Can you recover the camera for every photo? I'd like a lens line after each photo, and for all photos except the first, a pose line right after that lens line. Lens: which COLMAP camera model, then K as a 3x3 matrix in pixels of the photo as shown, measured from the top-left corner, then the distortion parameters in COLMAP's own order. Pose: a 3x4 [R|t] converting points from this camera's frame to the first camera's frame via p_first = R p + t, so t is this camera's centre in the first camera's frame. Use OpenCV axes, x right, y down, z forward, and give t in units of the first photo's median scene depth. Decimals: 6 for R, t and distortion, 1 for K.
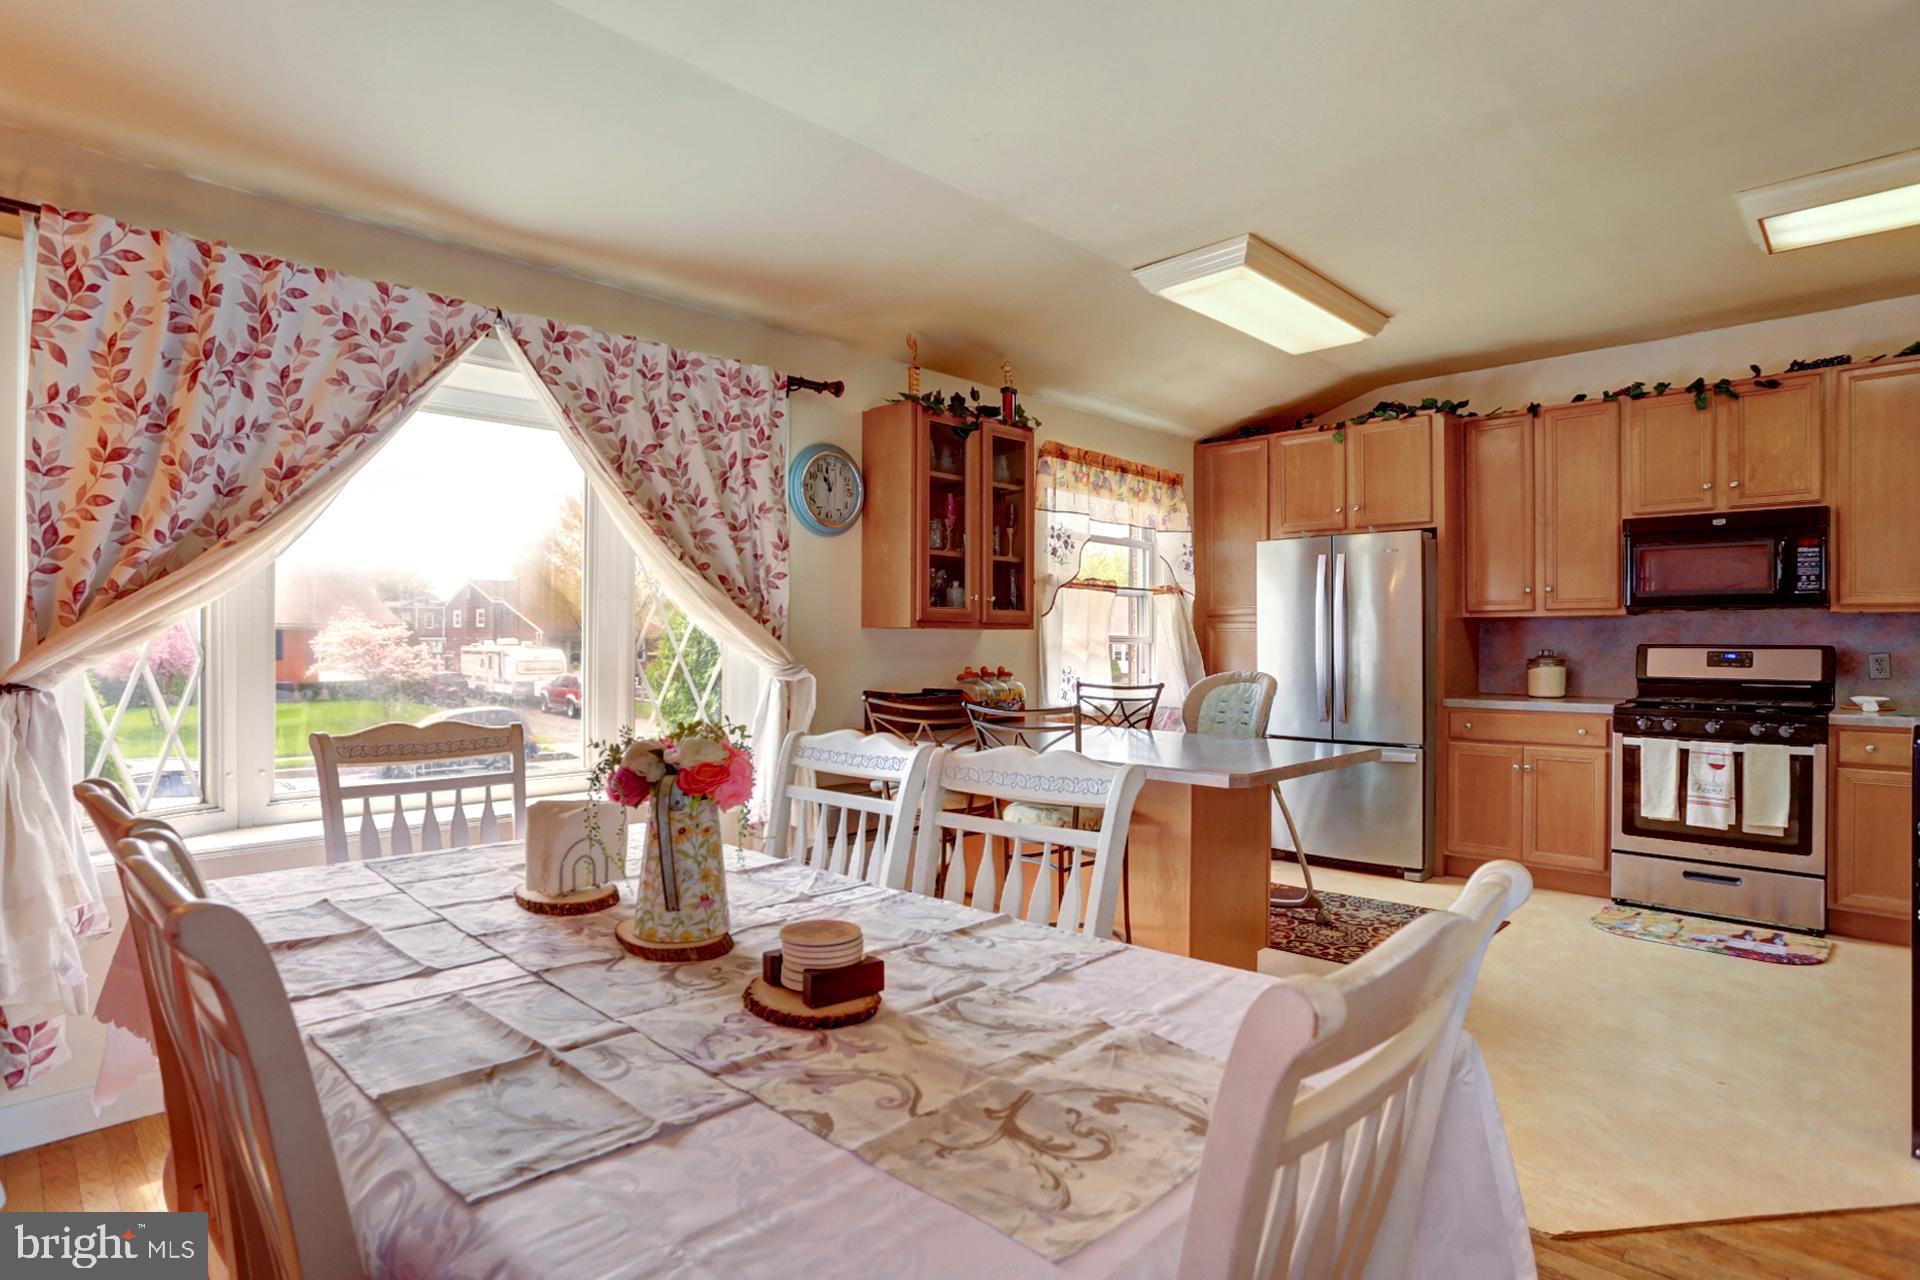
lens RADIAL K [[1000.1, 0, 957.3], [0, 1000.1, 641.6], [0, 0, 1]] dist [-0.066303, 0.032167]
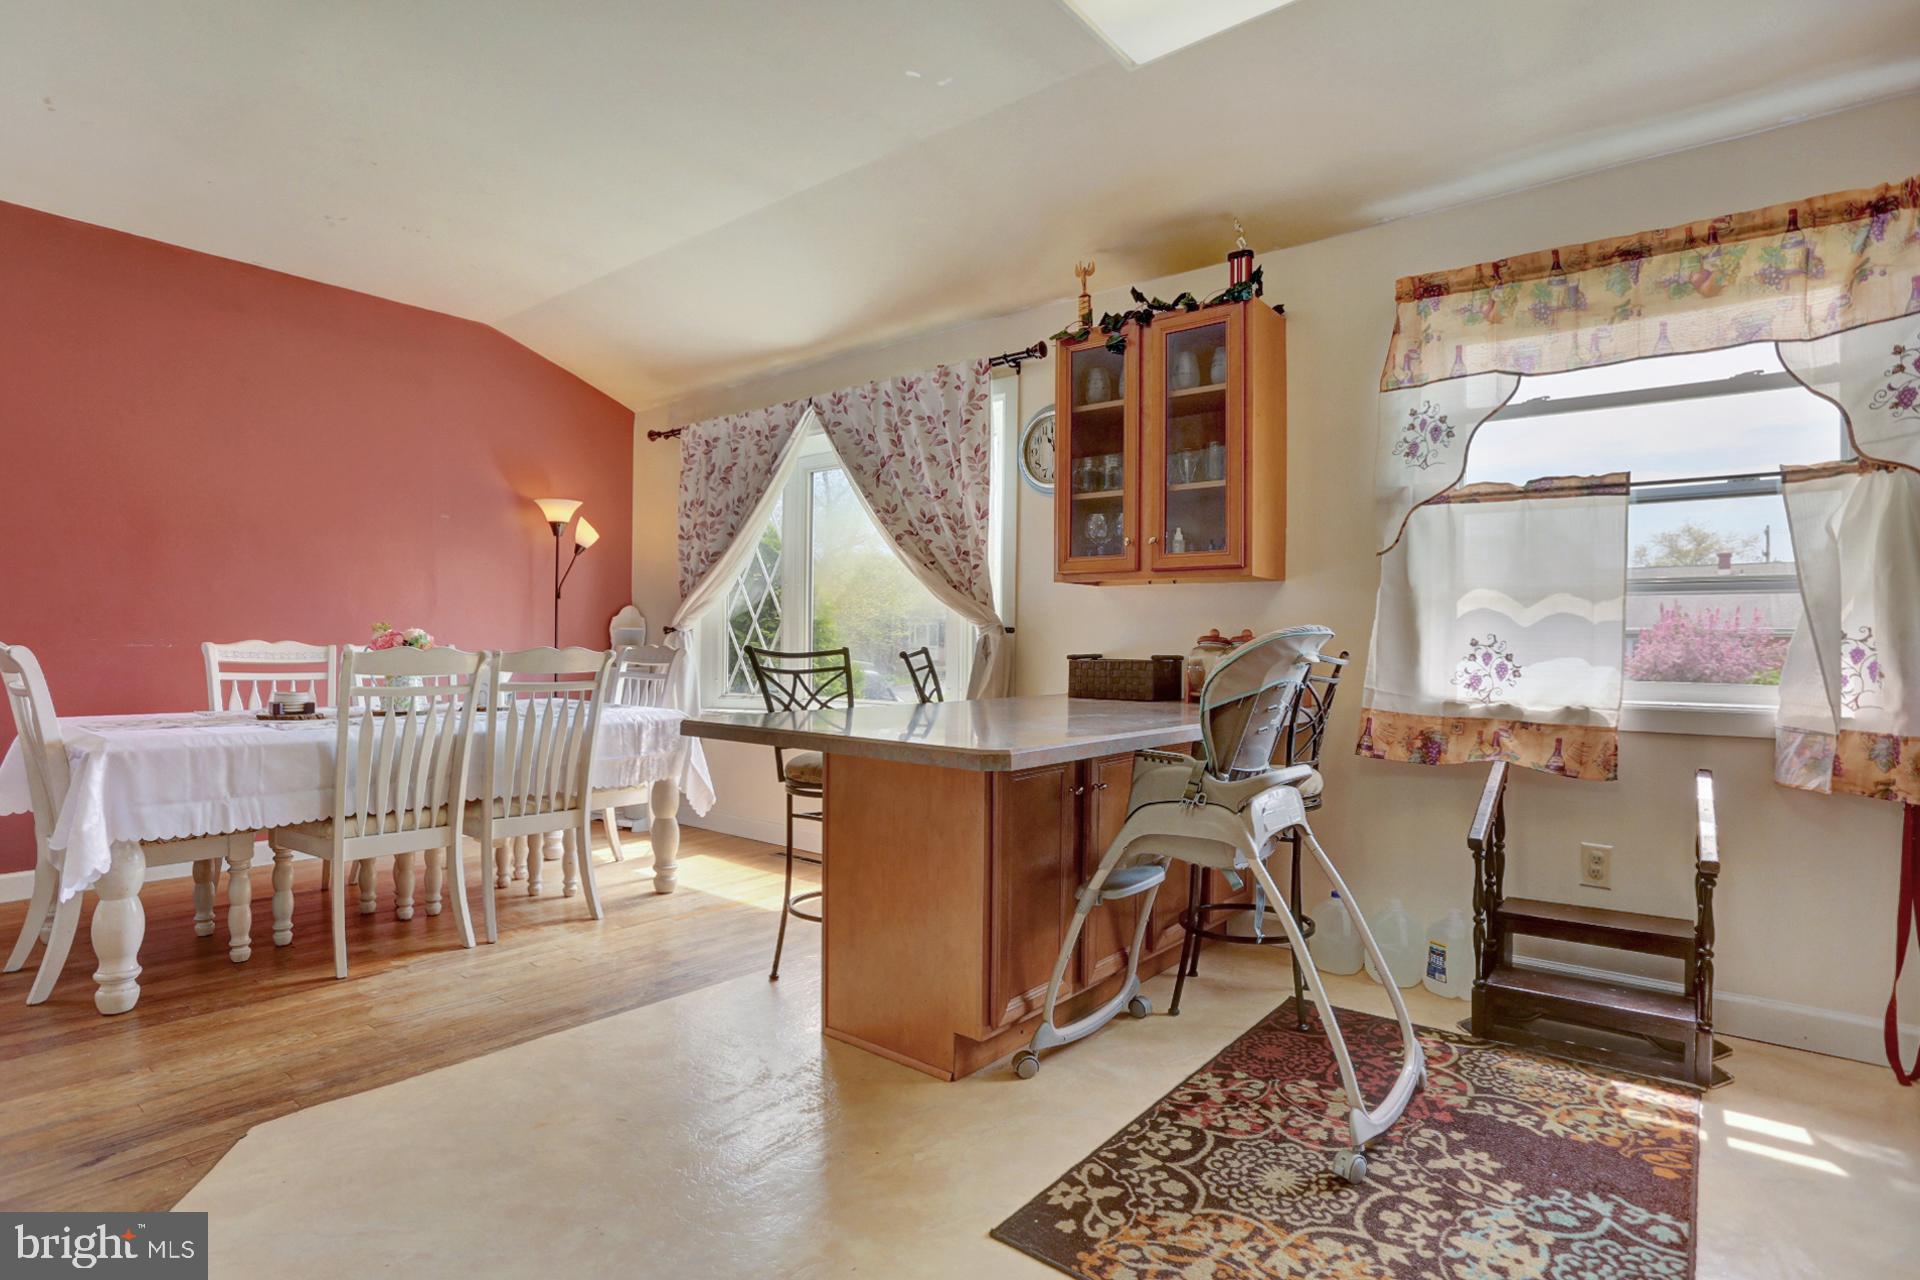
lens RADIAL K [[979.5, 0, 948.1], [0, 979.5, 640.1], [0, 0, 1]] dist [-0.076623, 0.035904]
pose [[0.081716, -0.005785, -0.996639, 0.836998], [-0.011825, 0.999907, -0.006773, 0.046043], [0.996586, 0.012339, 0.081640, 0.821068]]
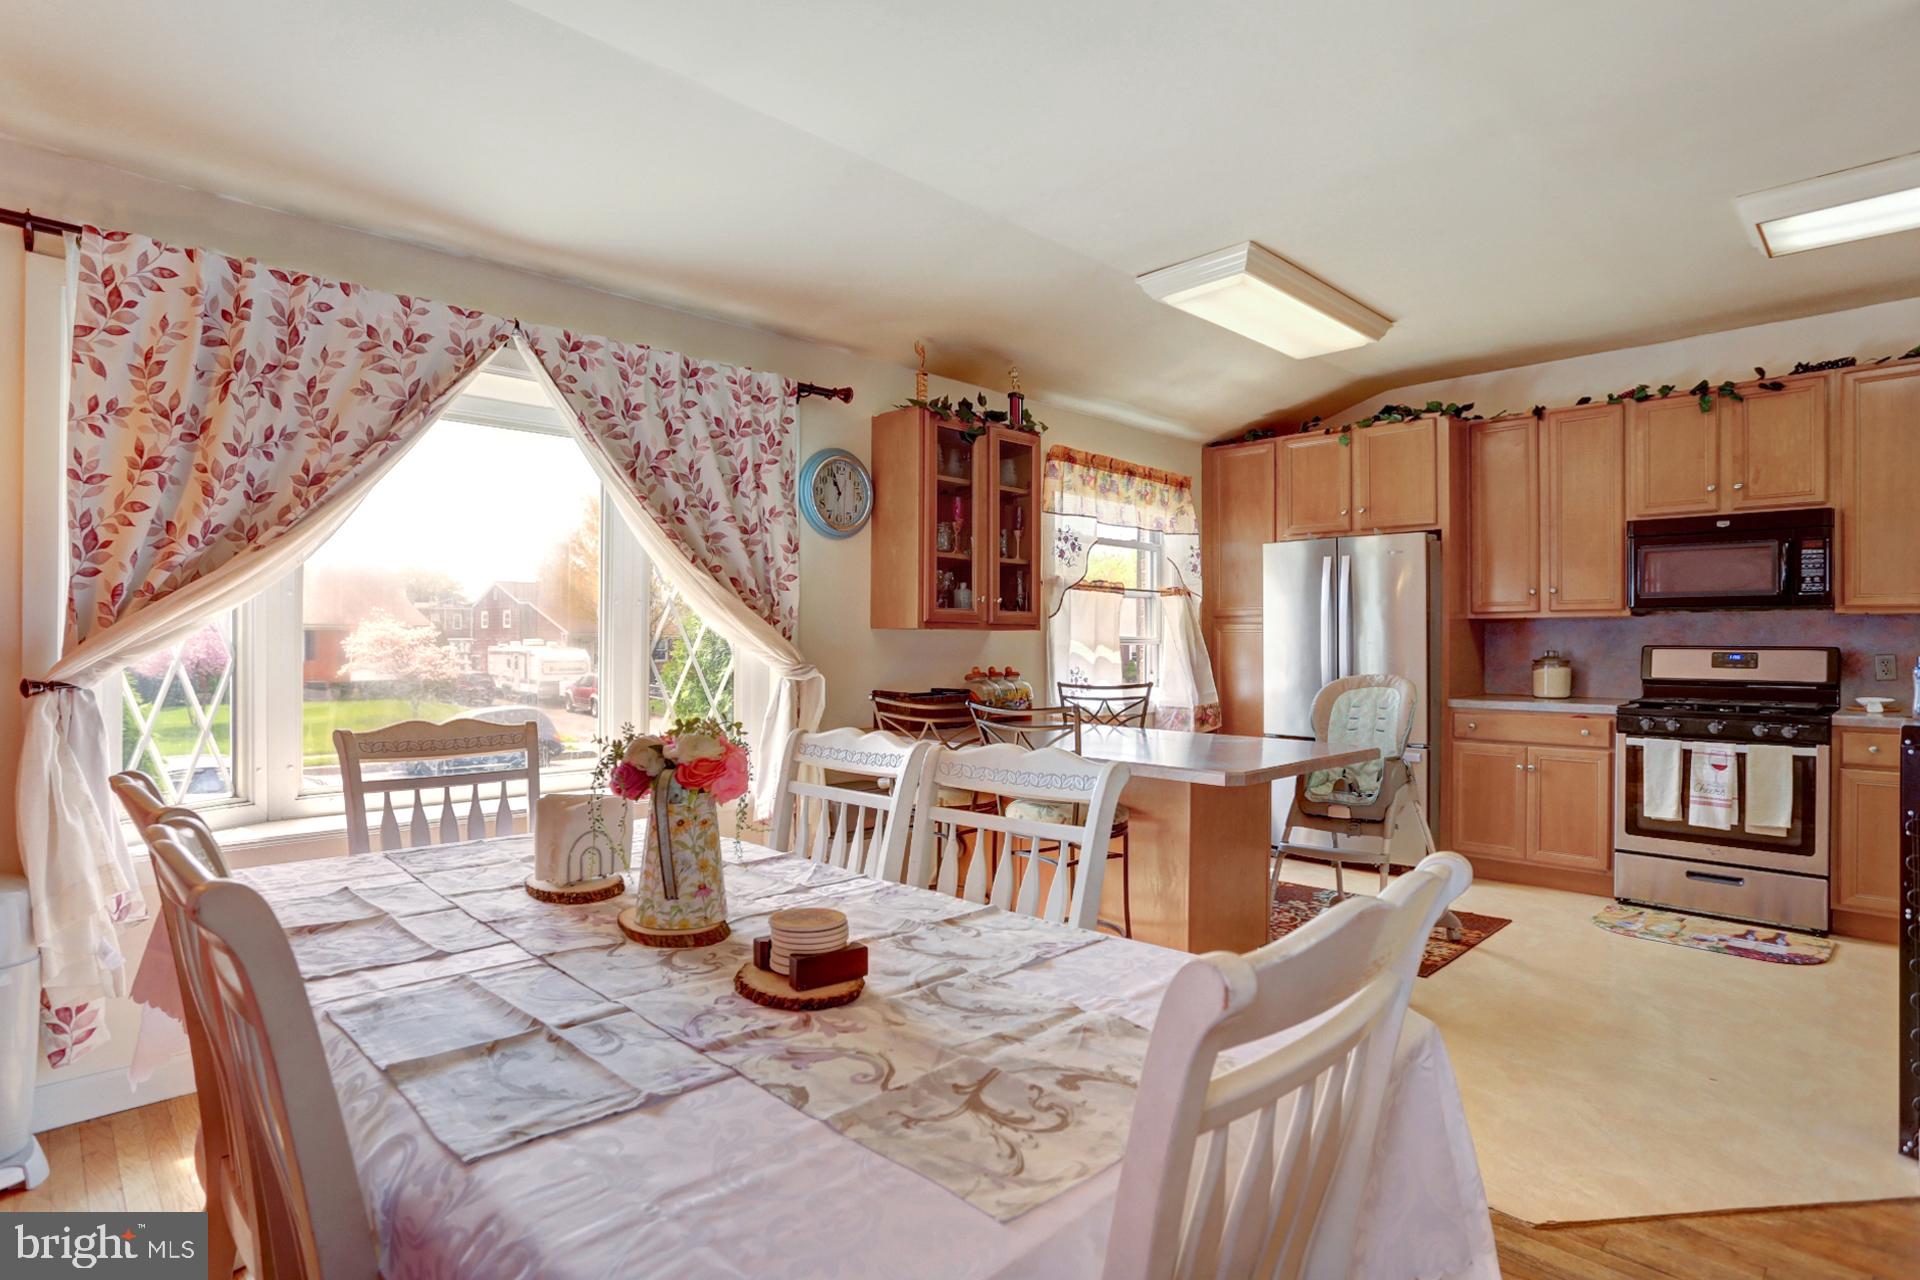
lens RADIAL K [[991.0, 0, 955.9], [0, 991.0, 641.9], [0, 0, 1]] dist [-0.067574, 0.032801]
pose [[0.999795, 0.000717, -0.020218, 0.012199], [-0.000721, 1.000000, -0.000213, -0.000118], [0.020218, 0.000228, 0.999796, -0.011337]]
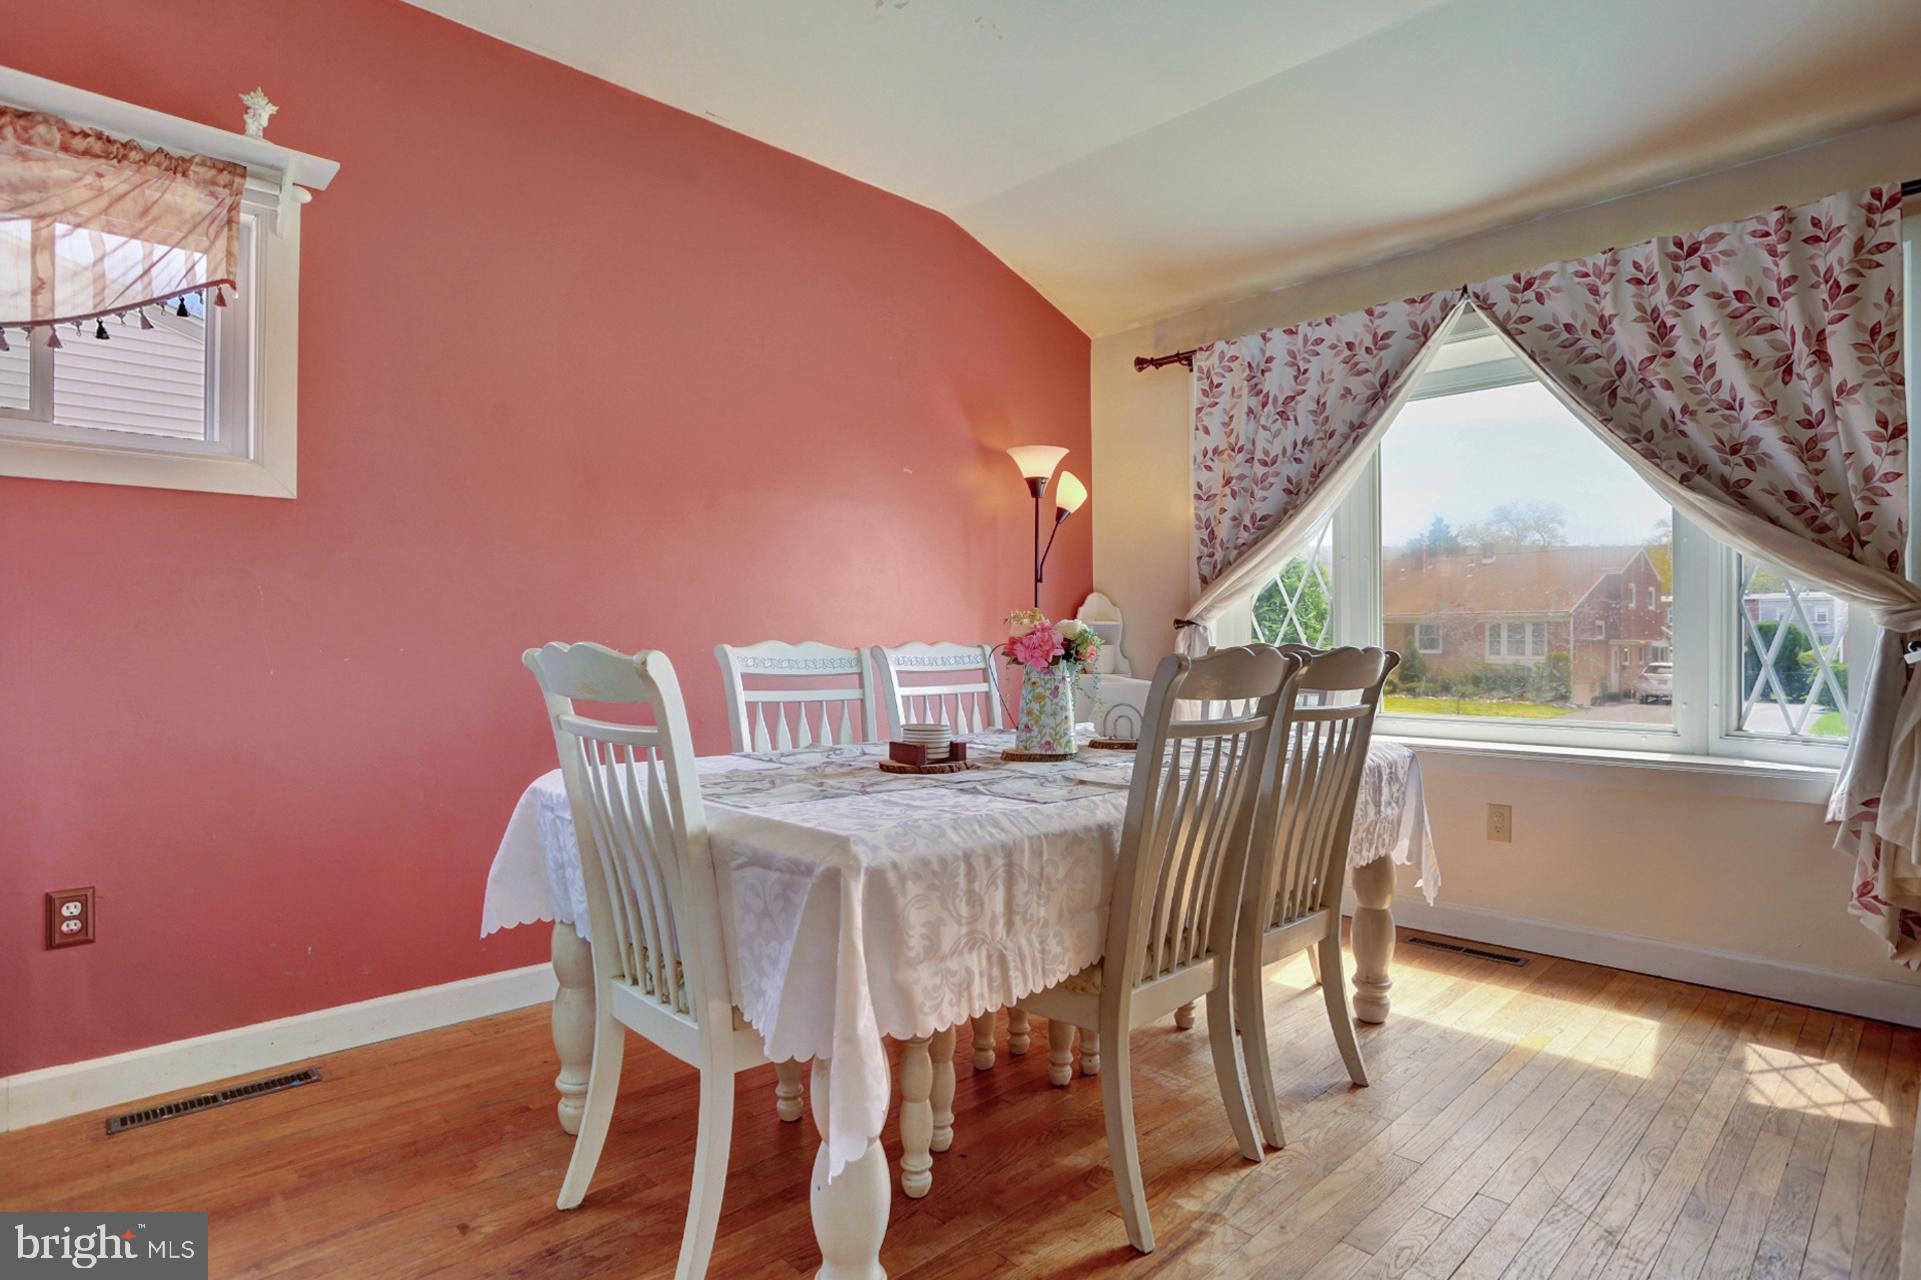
lens RADIAL K [[1000.6, 0, 957.8], [0, 1000.6, 641.6], [0, 0, 1]] dist [-0.066303, 0.032167]
pose [[-0.031044, -0.005561, -0.999503, 0.484519], [-0.004573, 0.999975, -0.005421, 0.052037], [0.999508, 0.004402, -0.031069, 0.348629]]
